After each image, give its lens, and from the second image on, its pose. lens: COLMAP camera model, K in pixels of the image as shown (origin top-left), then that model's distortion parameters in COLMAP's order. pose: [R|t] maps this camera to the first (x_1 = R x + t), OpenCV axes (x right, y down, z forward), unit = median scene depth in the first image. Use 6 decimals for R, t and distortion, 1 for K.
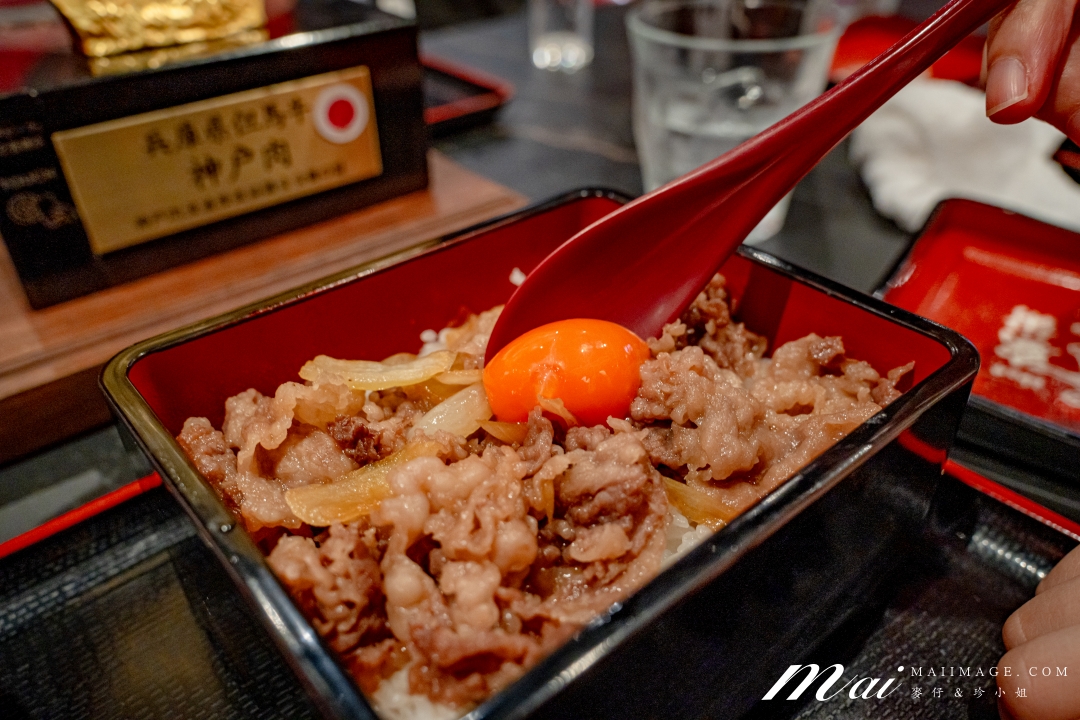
lens RADIAL K [[858.0, 0, 540.0], [0, 858.0, 360.0], [0, 0, 1]] dist [-0.001382, 0.003961]
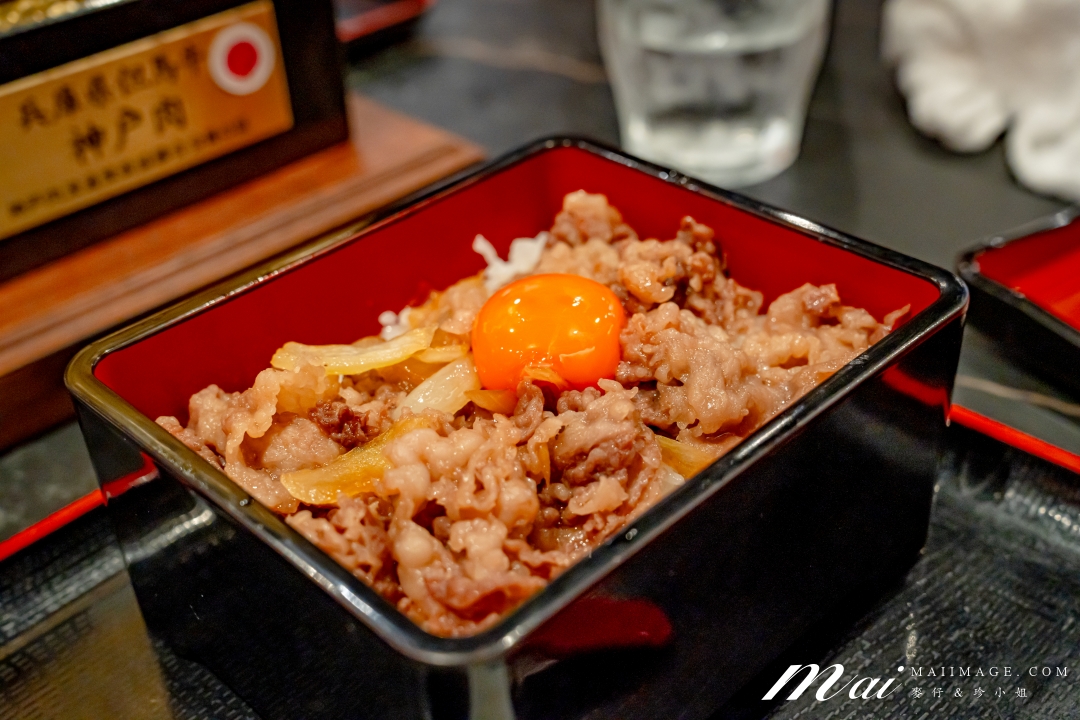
lens RADIAL K [[1307.1, 0, 540.0], [0, 1307.1, 360.0], [0, 0, 1]] dist [0.022693, -0.014228]
pose [[0.996396, -0.073357, 0.042600, -0.041680], [0.073460, 0.997298, -0.000870, 0.034346], [-0.042421, 0.003996, 0.999092, -0.437852]]
